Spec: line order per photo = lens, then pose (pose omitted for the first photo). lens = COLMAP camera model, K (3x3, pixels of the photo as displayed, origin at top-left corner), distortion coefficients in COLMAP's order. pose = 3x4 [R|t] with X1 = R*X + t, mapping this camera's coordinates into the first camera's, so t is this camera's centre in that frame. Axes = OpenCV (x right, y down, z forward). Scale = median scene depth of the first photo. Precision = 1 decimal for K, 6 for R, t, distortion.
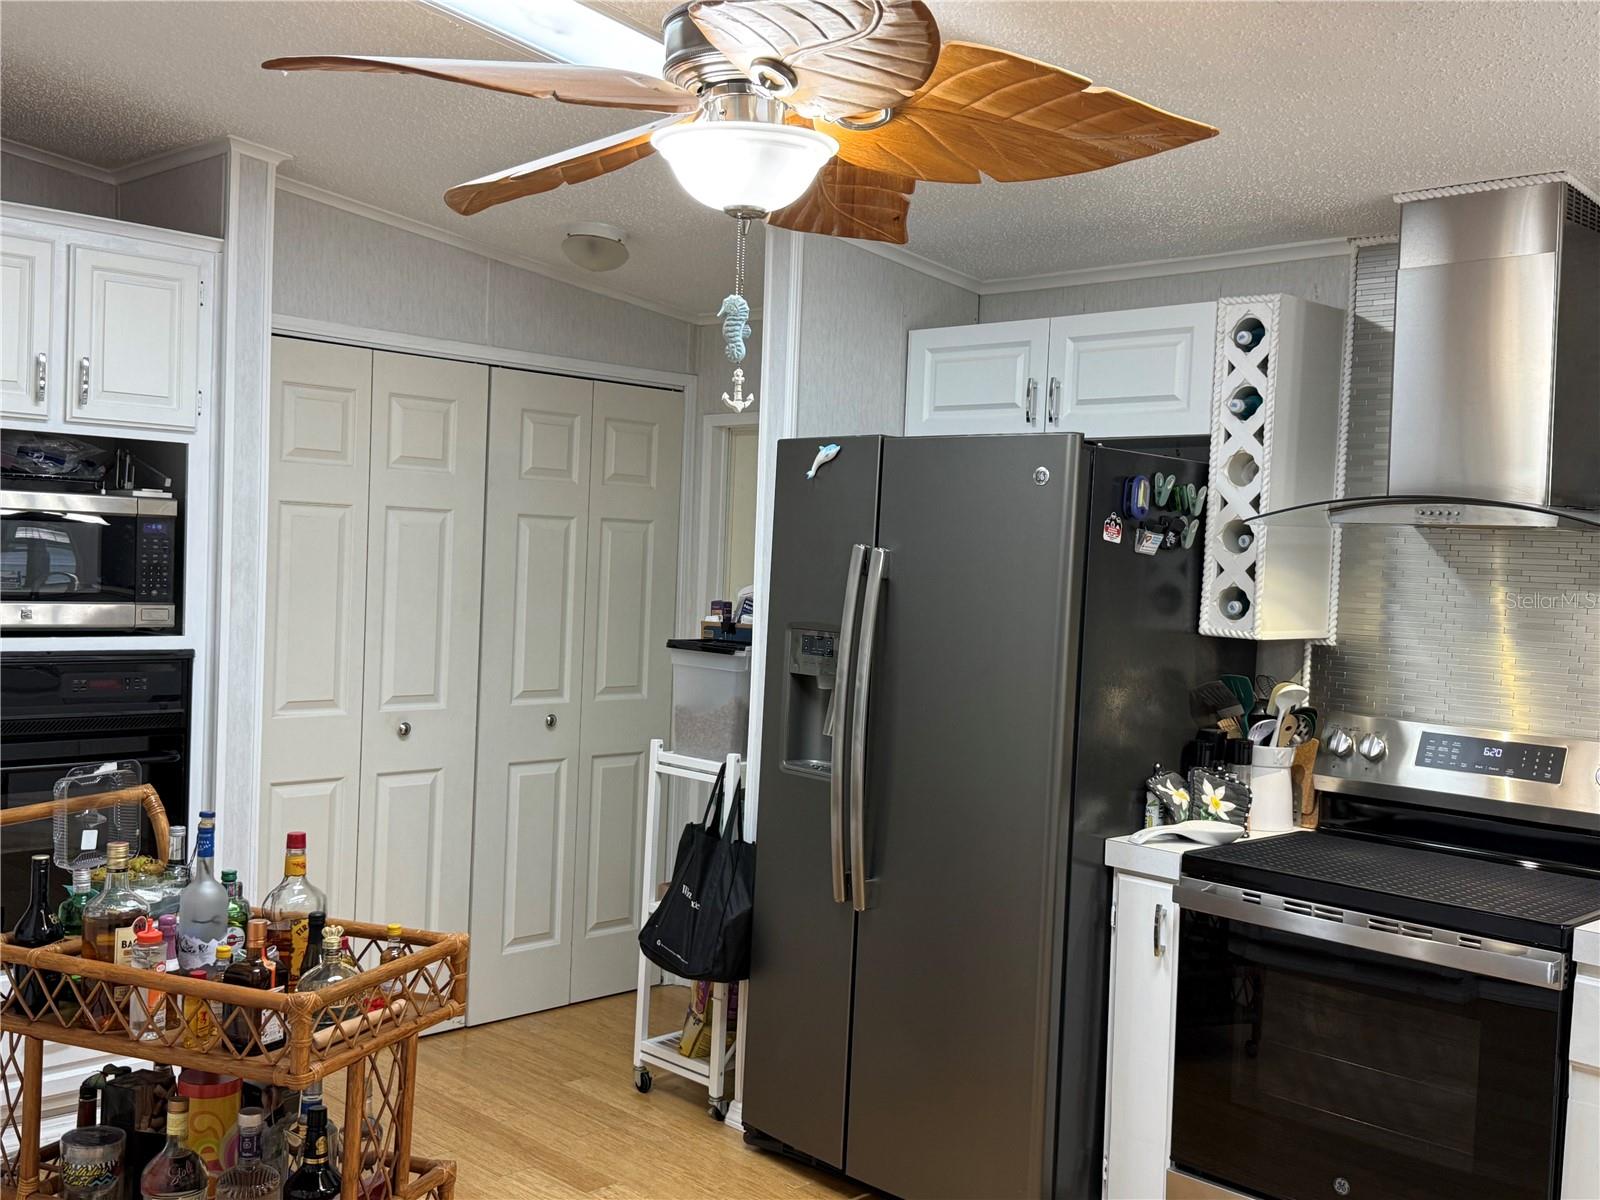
lens RADIAL K [[1574.3, 0, 800.0], [0, 1574.3, 600.0], [0, 0, 1]] dist [0.156847, -0.322731]
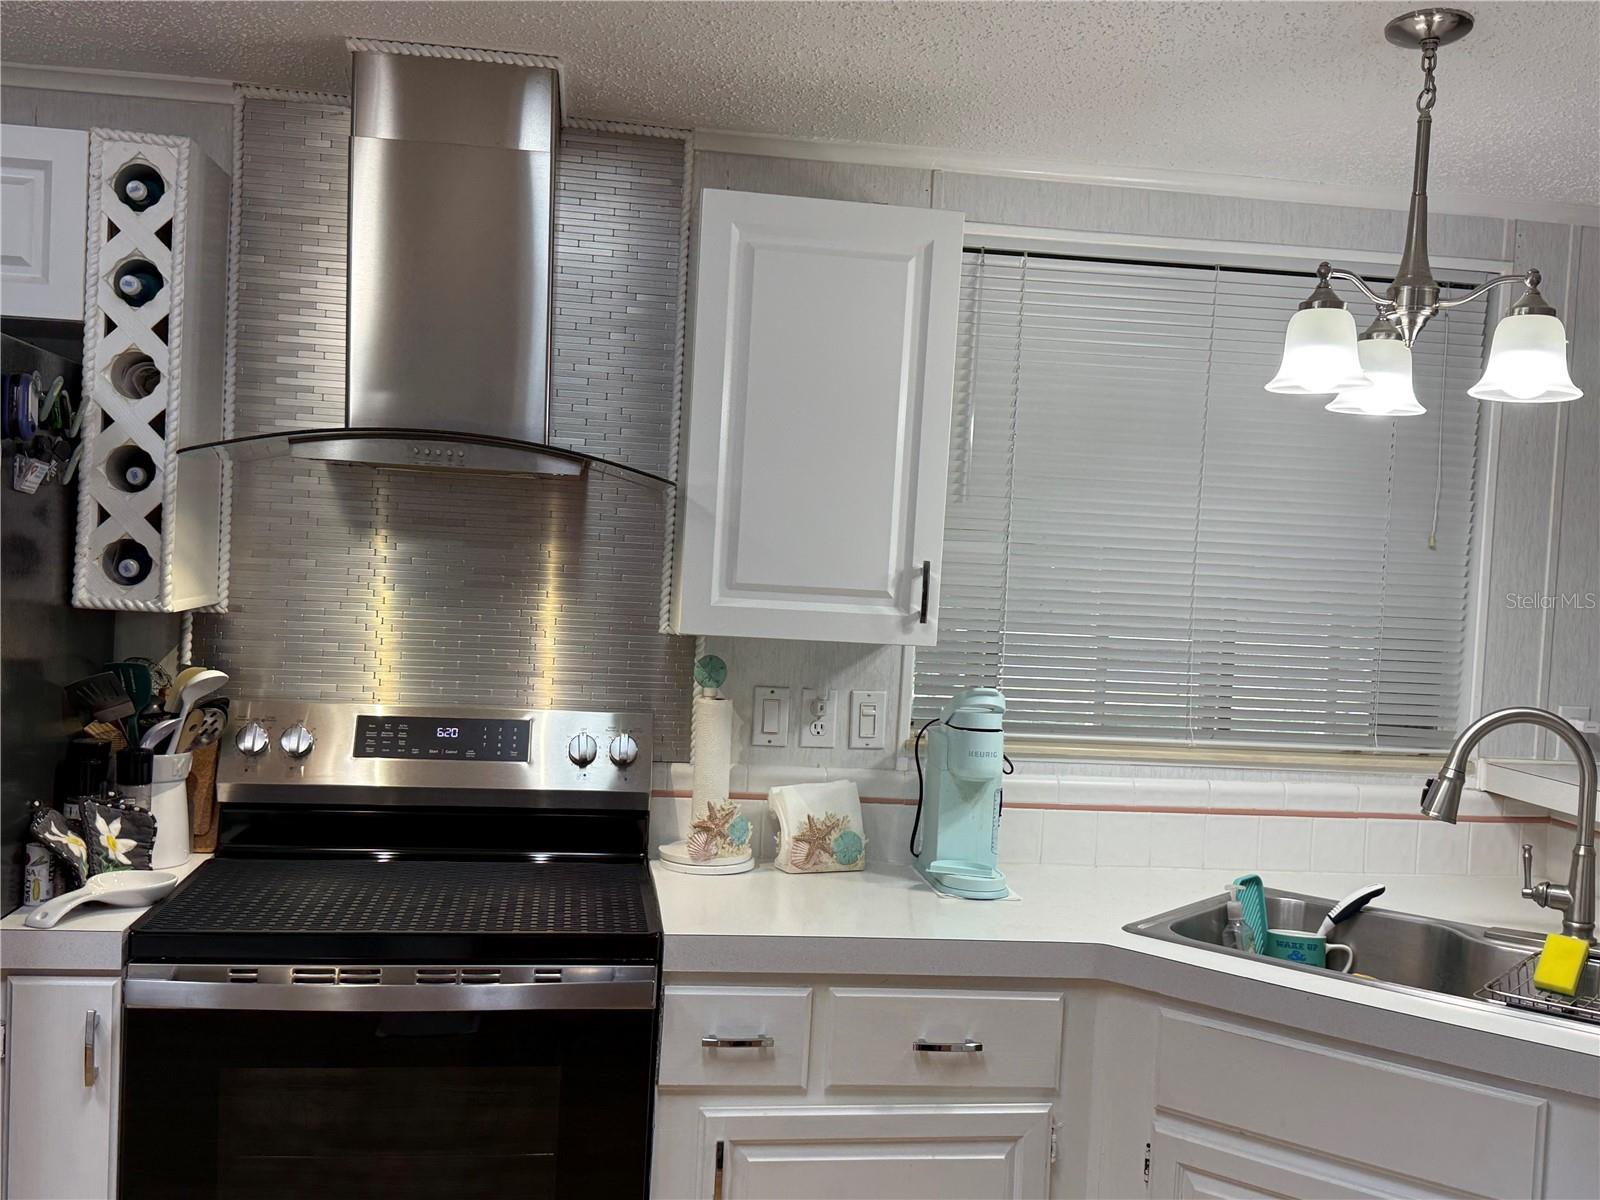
lens RADIAL K [[1574.3, 0, 800.0], [0, 1574.3, 600.0], [0, 0, 1]] dist [0.156847, -0.322731]
pose [[0.594036, -0.039528, 0.803466, -0.128233], [-0.001787, 0.998725, 0.050456, -0.018111], [-0.804436, -0.031408, 0.593208, 0.327935]]
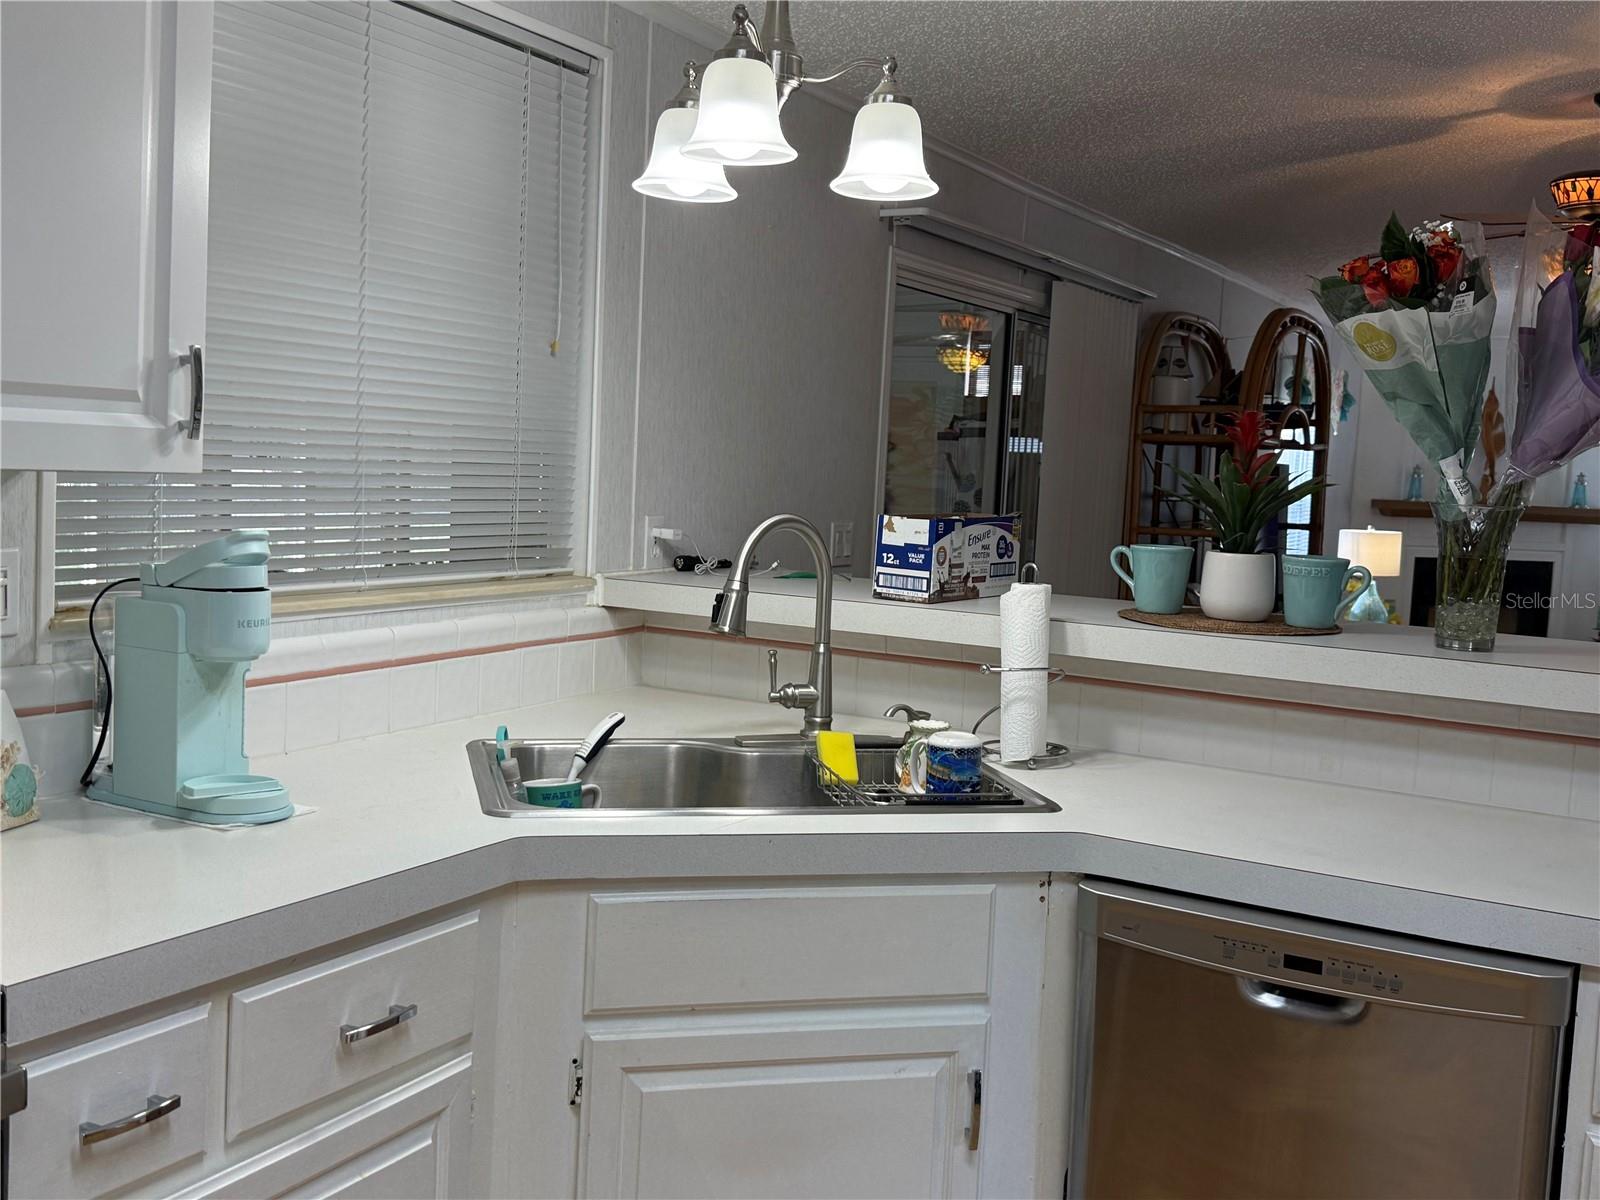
lens RADIAL K [[1588.6, 0, 800.8], [0, 1588.6, 578.6], [0, 0, 1]] dist [0.164299, -0.325824]
pose [[-0.270578, -0.130360, 0.953831, -0.038824], [-0.027103, 0.991428, 0.127810, 0.005112], [-0.962317, 0.008731, -0.271791, 0.704698]]
